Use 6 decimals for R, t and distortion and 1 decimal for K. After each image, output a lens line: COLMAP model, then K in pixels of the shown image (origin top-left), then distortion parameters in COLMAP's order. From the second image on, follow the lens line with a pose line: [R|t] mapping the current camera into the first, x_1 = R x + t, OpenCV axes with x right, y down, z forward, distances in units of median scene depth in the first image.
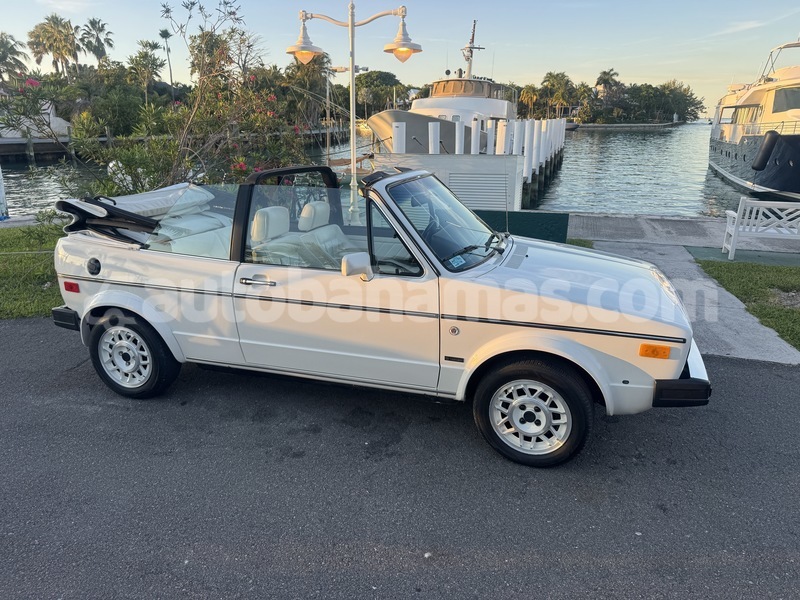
lens RADIAL K [[546.8, 0, 400.0], [0, 546.8, 300.0], [0, 0, 1]] dist [0.003955, -0.006608]
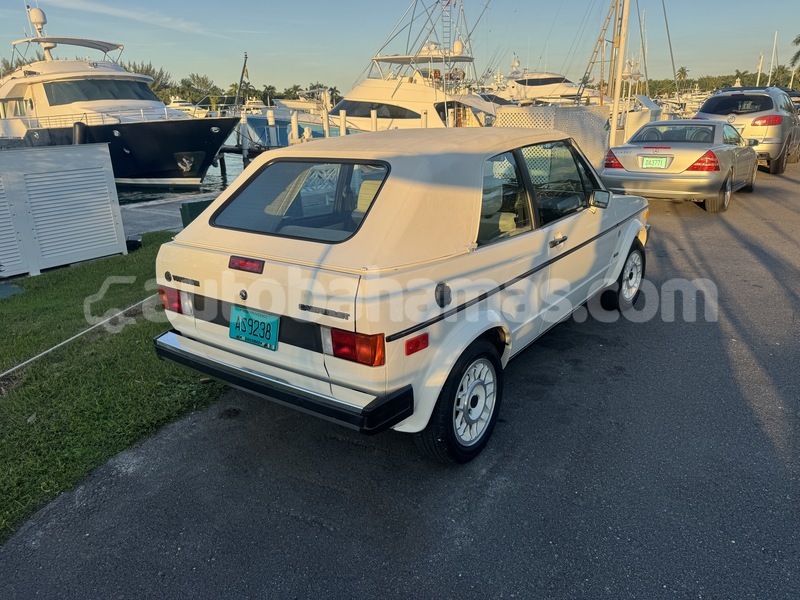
lens RADIAL K [[570.8, 0, 346.2], [0, 570.8, 325.4], [0, 0, 1]] dist [-0.010501, -0.001053]
pose [[0.356662, -0.331945, 0.873272, -0.753920], [0.305456, 0.924807, 0.226780, -0.137312], [-0.882887, 0.185863, 0.431238, 0.518128]]
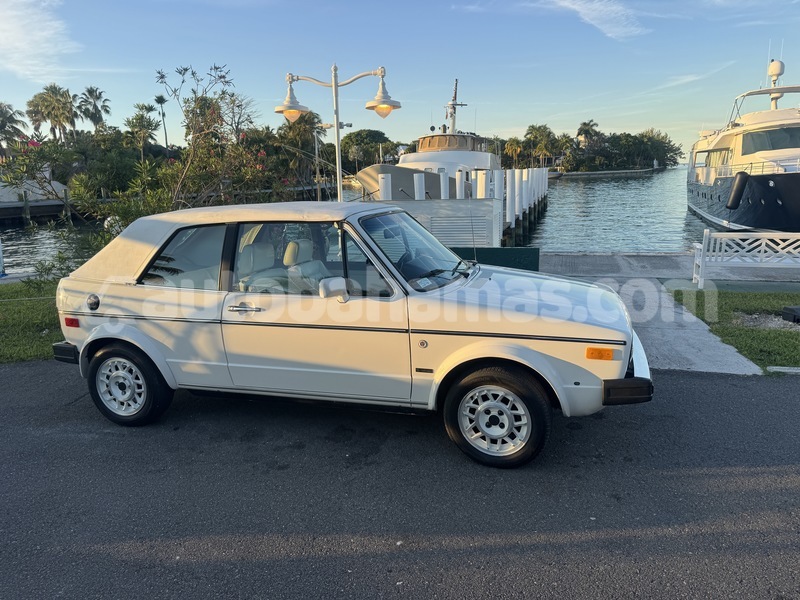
lens RADIAL K [[546.8, 0, 400.0], [0, 546.8, 300.0], [0, 0, 1]] dist [0.003955, -0.006608]
pose [[0.999387, -0.033020, 0.011644, 0.019847], [0.033950, 0.995210, -0.091674, 0.030419], [-0.008562, 0.092013, 0.995721, -0.048050]]
